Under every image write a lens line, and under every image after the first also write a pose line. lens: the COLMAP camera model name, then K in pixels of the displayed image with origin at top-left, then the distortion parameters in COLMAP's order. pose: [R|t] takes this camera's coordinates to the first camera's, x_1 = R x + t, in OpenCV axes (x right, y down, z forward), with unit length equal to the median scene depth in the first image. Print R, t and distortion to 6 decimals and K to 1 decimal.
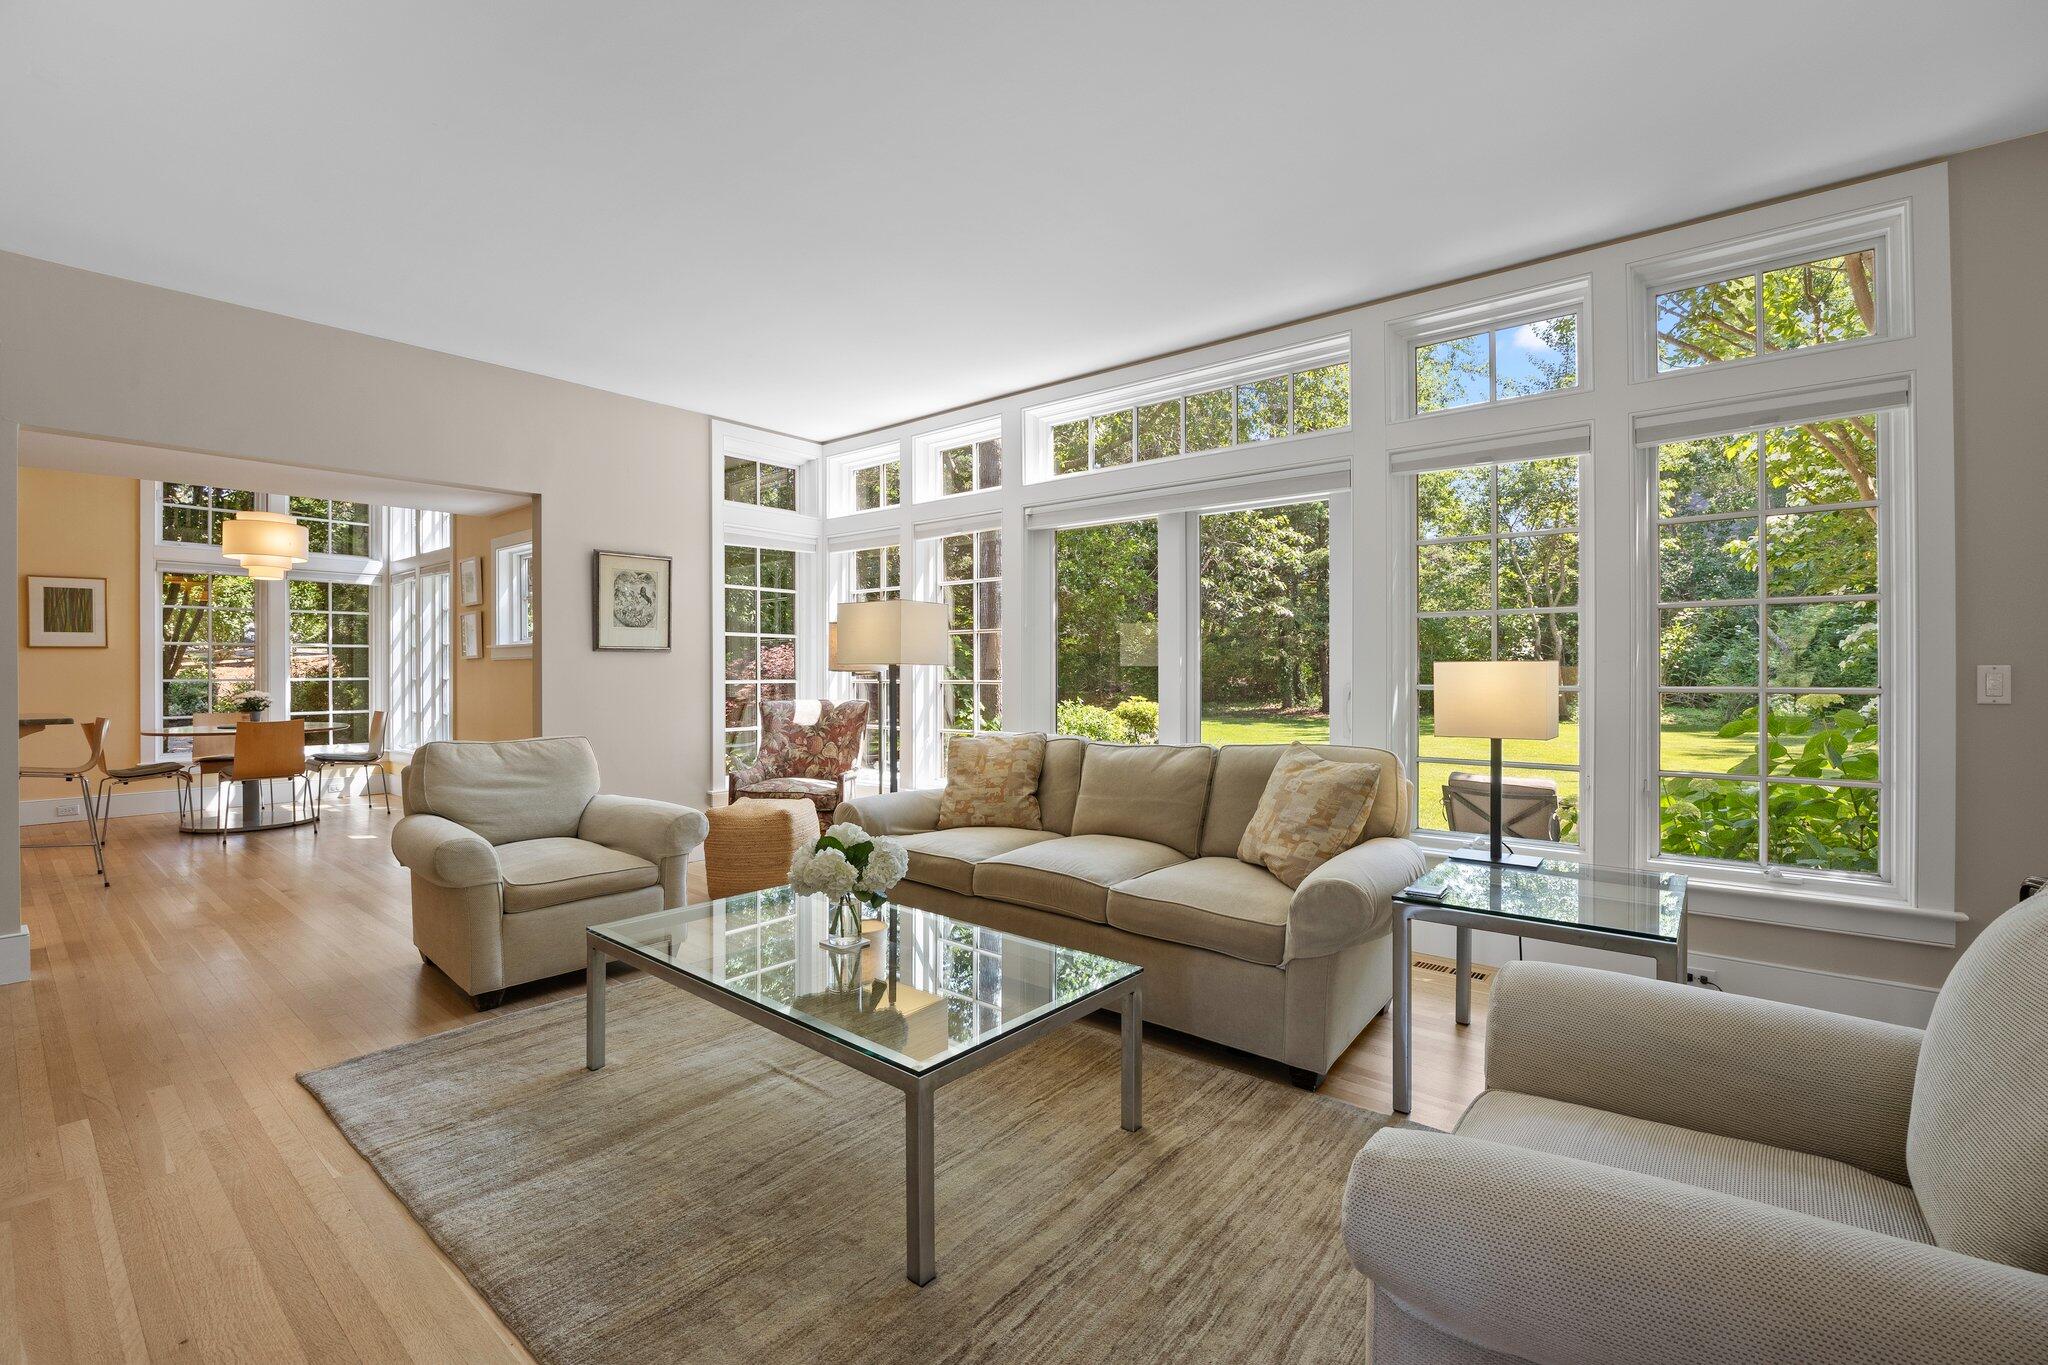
lens RADIAL K [[881.5, 0, 1011.4], [0, 881.5, 680.3], [0, 0, 1]] dist [-0.005145, -0.000216]
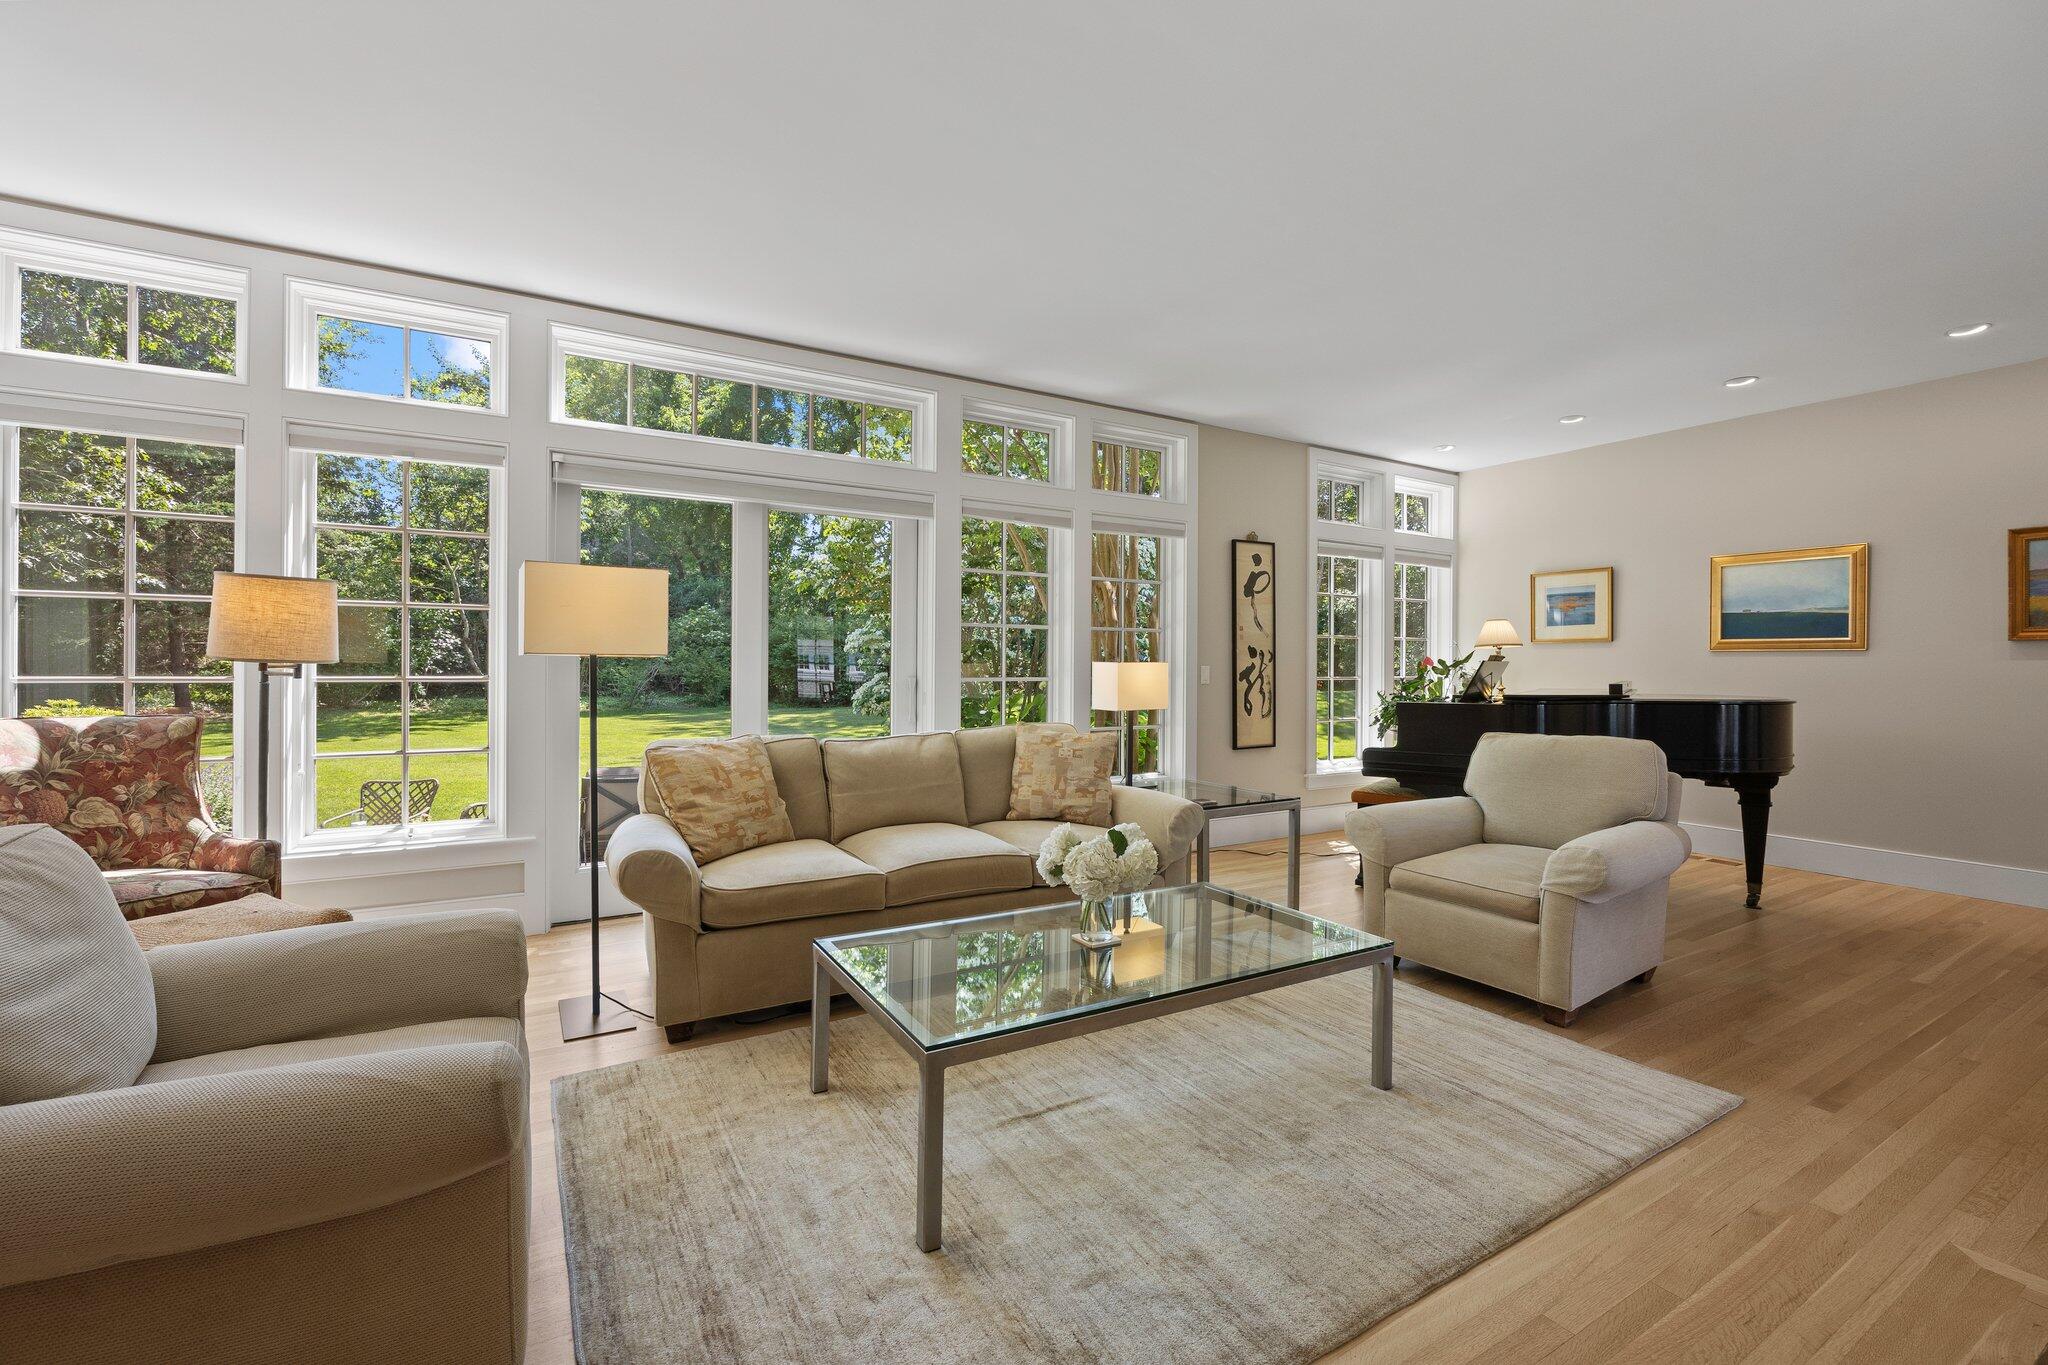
lens RADIAL K [[863.9, 0, 1023.1], [0, 863.9, 673.7], [0, 0, 1]] dist [-0.002809, -0.000192]
pose [[0.351652, -0.004466, 0.936120, -0.627558], [0.002115, 0.999990, 0.003976, -0.004487], [-0.936128, 0.000582, 0.351658, 0.404337]]
